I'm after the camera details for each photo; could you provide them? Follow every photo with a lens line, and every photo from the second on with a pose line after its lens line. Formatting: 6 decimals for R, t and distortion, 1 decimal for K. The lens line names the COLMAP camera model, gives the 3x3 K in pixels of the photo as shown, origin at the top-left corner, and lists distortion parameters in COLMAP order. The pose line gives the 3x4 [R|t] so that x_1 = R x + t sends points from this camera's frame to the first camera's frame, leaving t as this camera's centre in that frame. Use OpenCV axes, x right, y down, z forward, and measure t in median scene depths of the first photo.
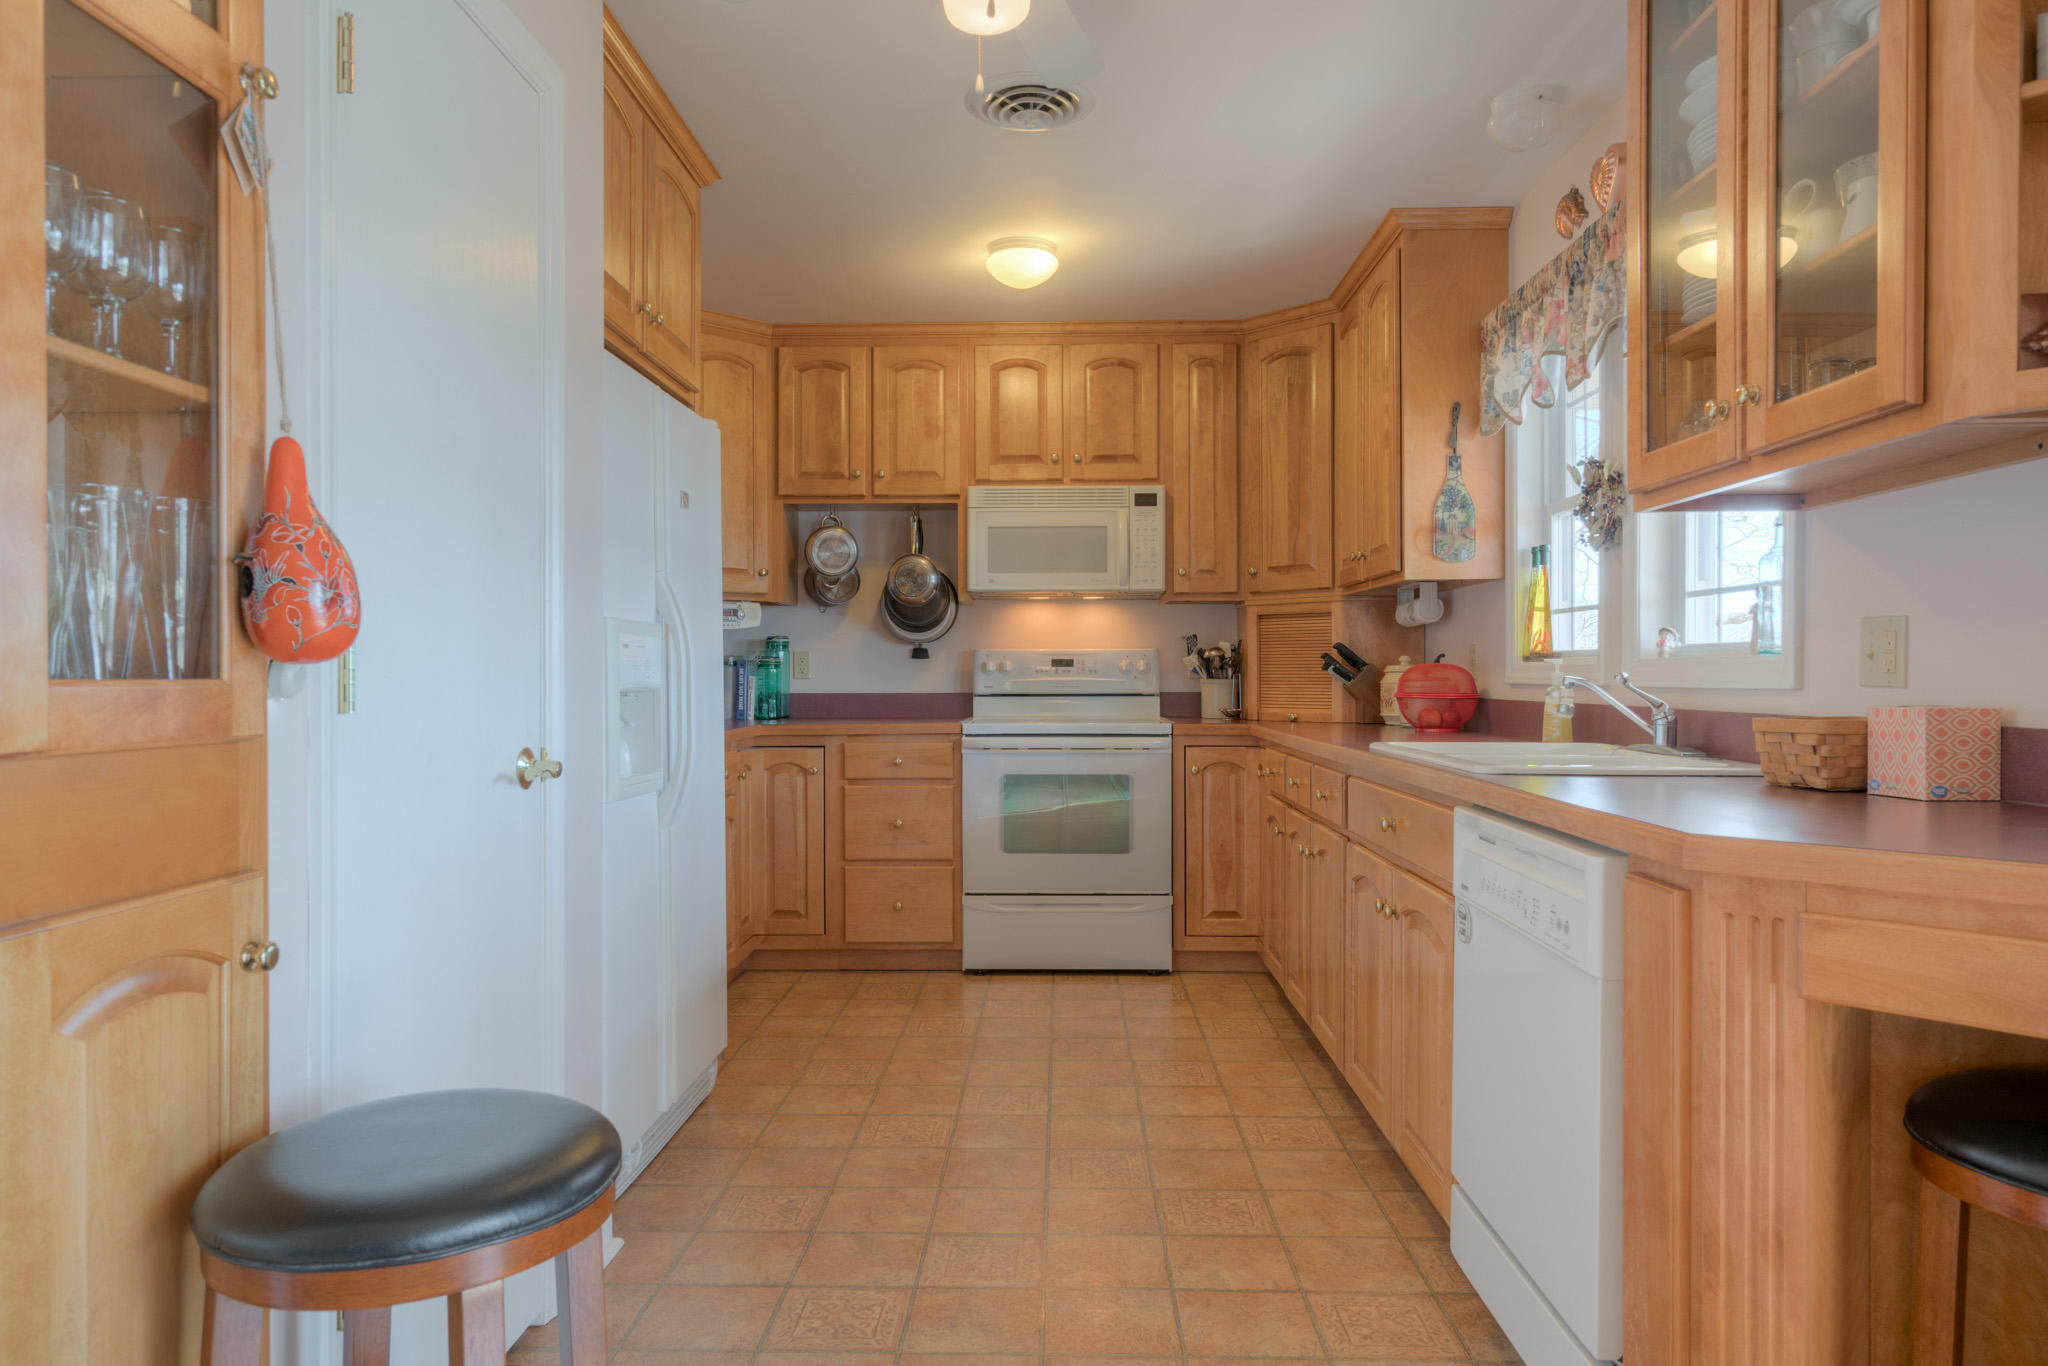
lens RADIAL K [[1311.5, 0, 1019.4], [0, 1311.5, 688.4], [0, 0, 1]] dist [-0.003591, 0.003137]
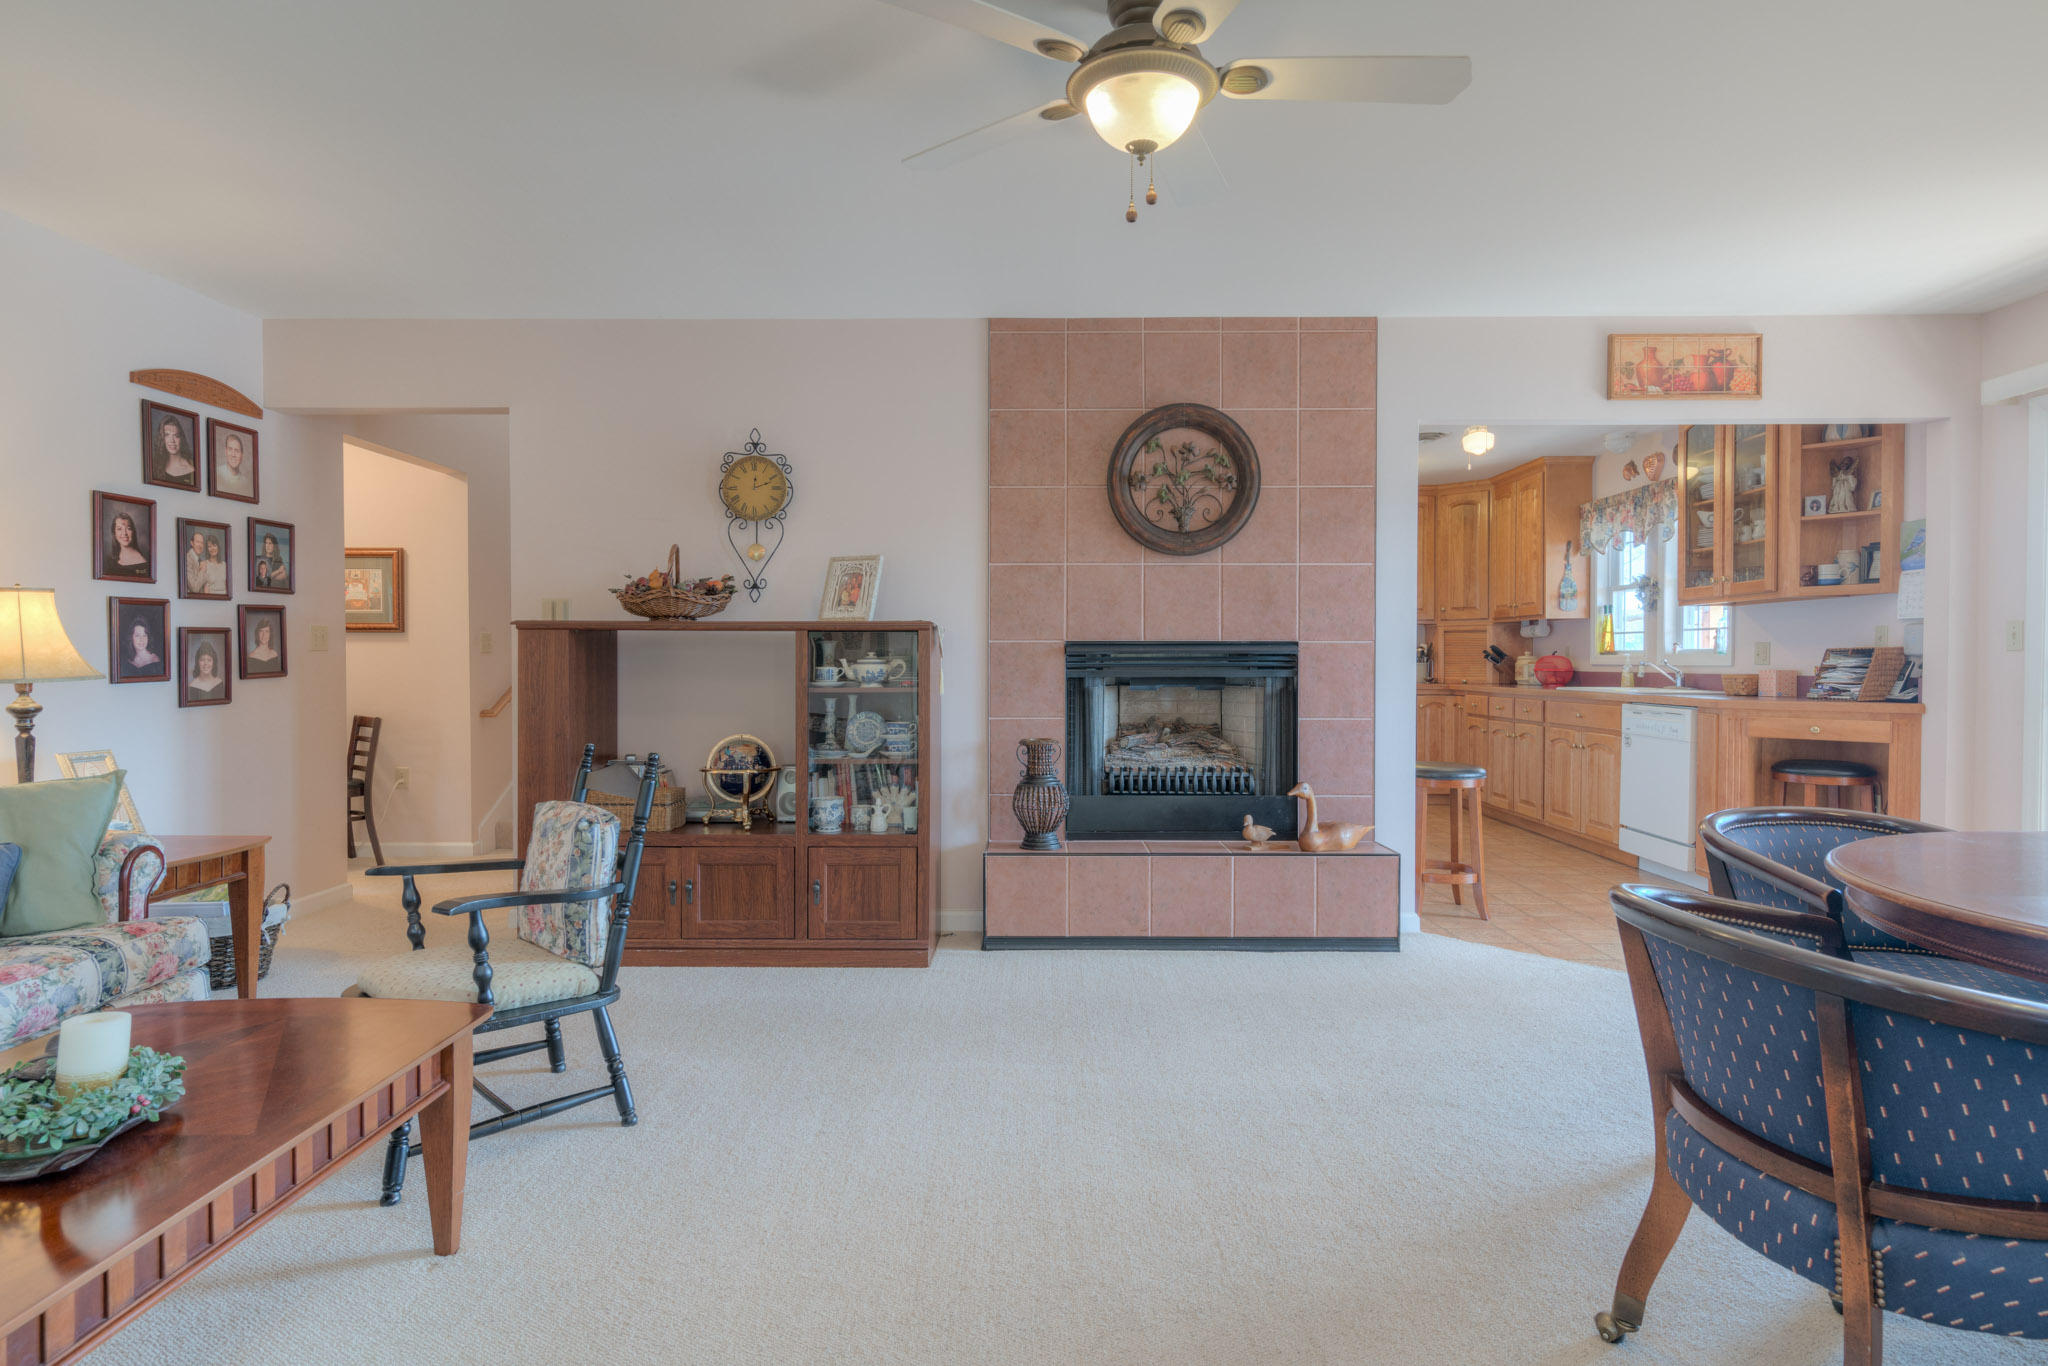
lens RADIAL K [[1111.8, 0, 1031.2], [0, 1111.8, 673.9], [0, 0, 1]] dist [0.008340, 0.000549]
pose [[0.999751, 0.002933, 0.022125, -0.515799], [-0.002986, 0.999993, 0.002358, 0.009011], [-0.022118, -0.002423, 0.999752, -0.732730]]
